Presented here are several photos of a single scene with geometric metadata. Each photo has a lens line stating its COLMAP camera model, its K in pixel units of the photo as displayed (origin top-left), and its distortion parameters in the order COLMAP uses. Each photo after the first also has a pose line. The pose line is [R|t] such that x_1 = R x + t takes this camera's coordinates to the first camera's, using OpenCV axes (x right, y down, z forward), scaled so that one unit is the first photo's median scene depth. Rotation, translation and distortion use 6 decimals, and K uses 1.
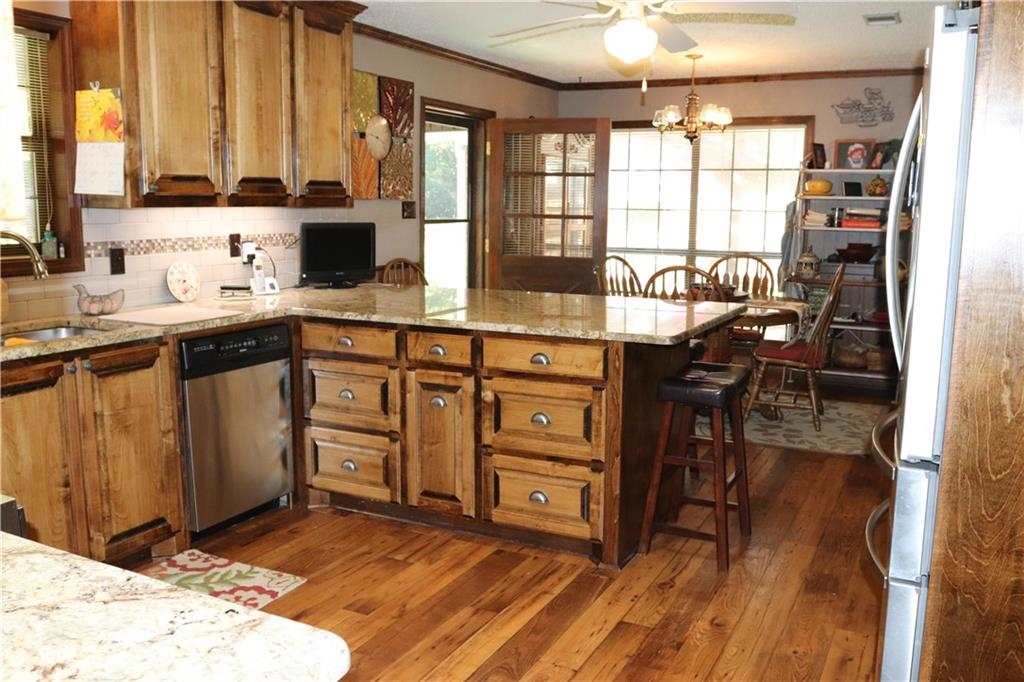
lens RADIAL K [[883.5, 0, 512.0], [0, 883.5, 341.0], [0, 0, 1]] dist [-0.002870, 0.002395]
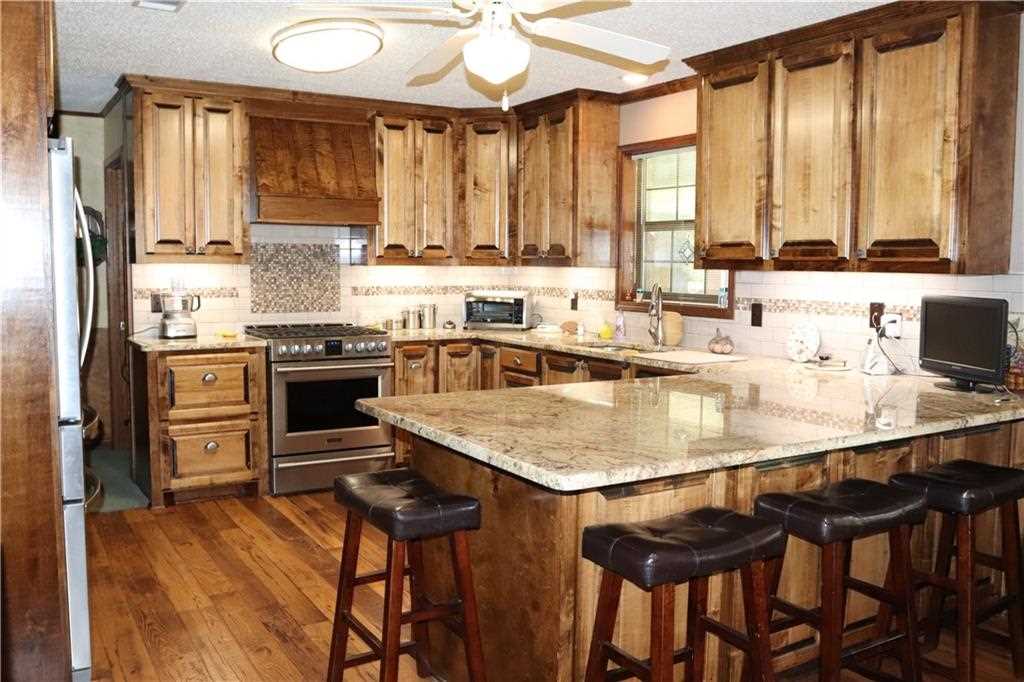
lens RADIAL K [[883.5, 0, 512.0], [0, 883.5, 341.0], [0, 0, 1]] dist [-0.002870, 0.002395]
pose [[-0.530457, 0.067444, -0.845025, 0.717795], [-0.141708, 0.975749, 0.166833, -0.204504], [0.835784, 0.208244, -0.508035, 1.314051]]
